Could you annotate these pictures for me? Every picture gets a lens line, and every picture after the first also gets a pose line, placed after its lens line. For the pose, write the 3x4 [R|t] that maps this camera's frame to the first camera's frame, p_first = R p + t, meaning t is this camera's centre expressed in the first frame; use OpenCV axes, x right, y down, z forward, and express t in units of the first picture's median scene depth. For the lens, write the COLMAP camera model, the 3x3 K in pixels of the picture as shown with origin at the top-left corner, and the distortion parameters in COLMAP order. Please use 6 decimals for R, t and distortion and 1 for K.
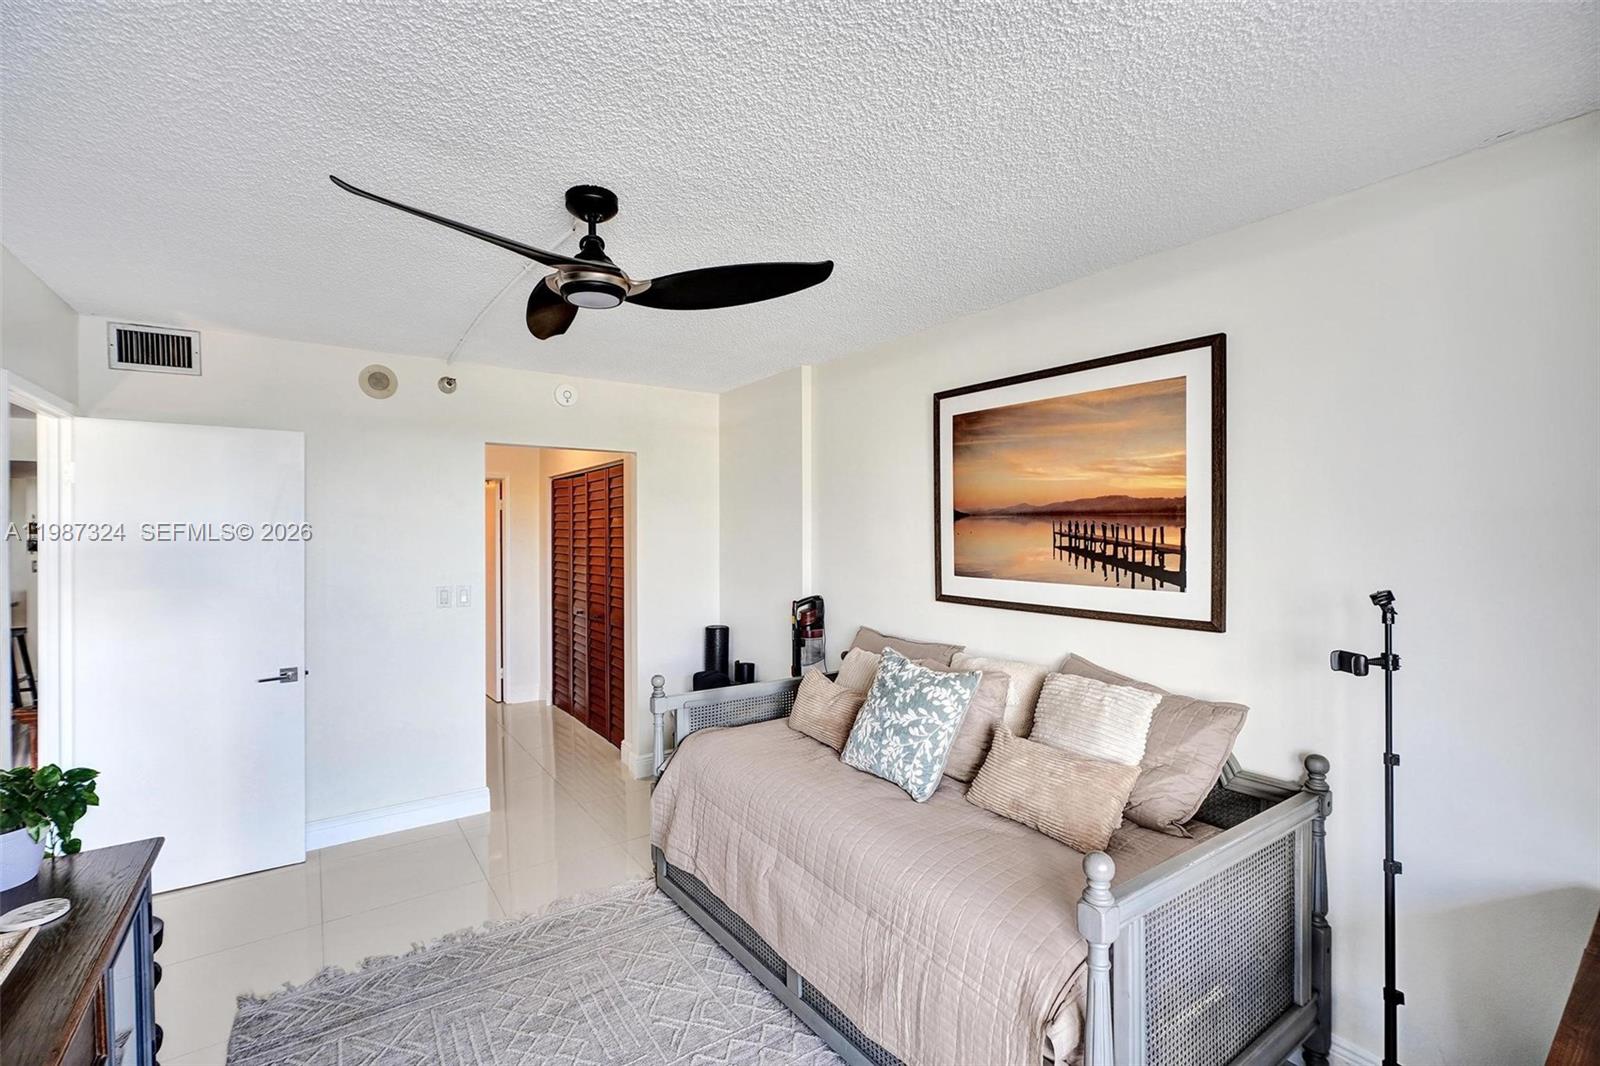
lens RADIAL K [[707.2, 0, 797.8], [0, 707.2, 535.3], [0, 0, 1]] dist [-0.013113, 0.006529]
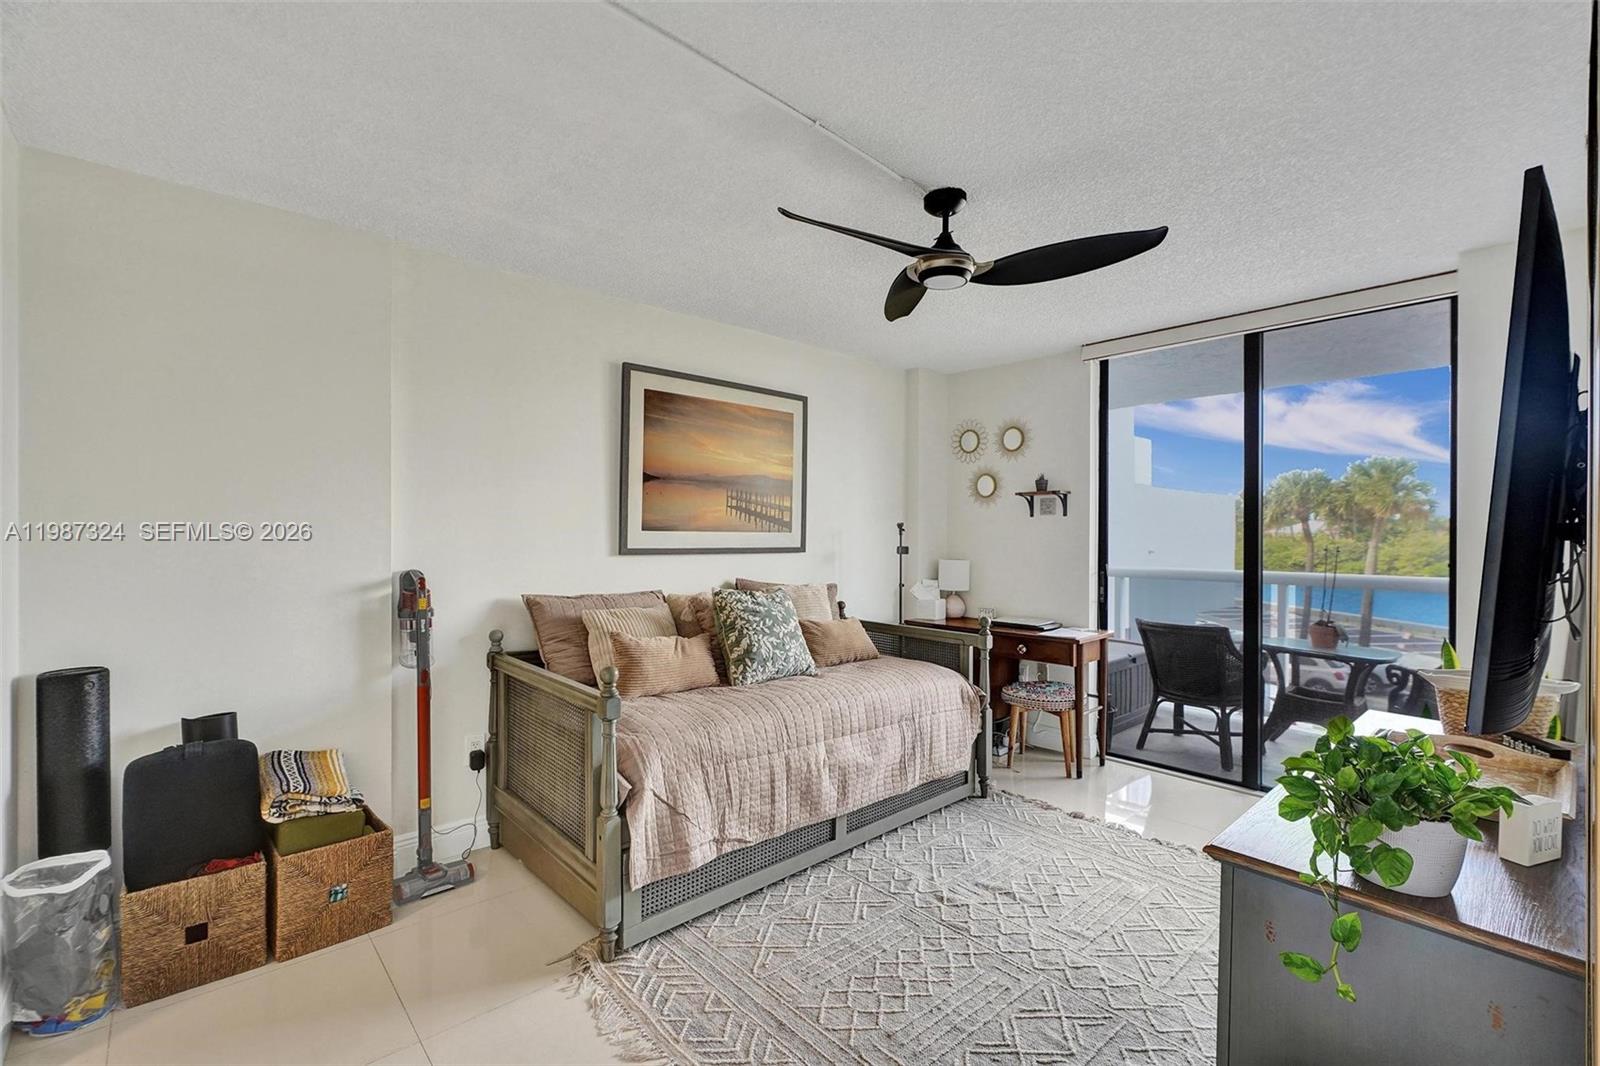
lens RADIAL K [[707.2, 0, 797.8], [0, 707.2, 535.3], [0, 0, 1]] dist [-0.013113, 0.006529]
pose [[-0.128719, -0.002470, 0.991678, -1.096589], [-0.001638, 0.999996, 0.002279, 0.072852], [-0.991680, -0.001331, -0.128723, 1.057454]]
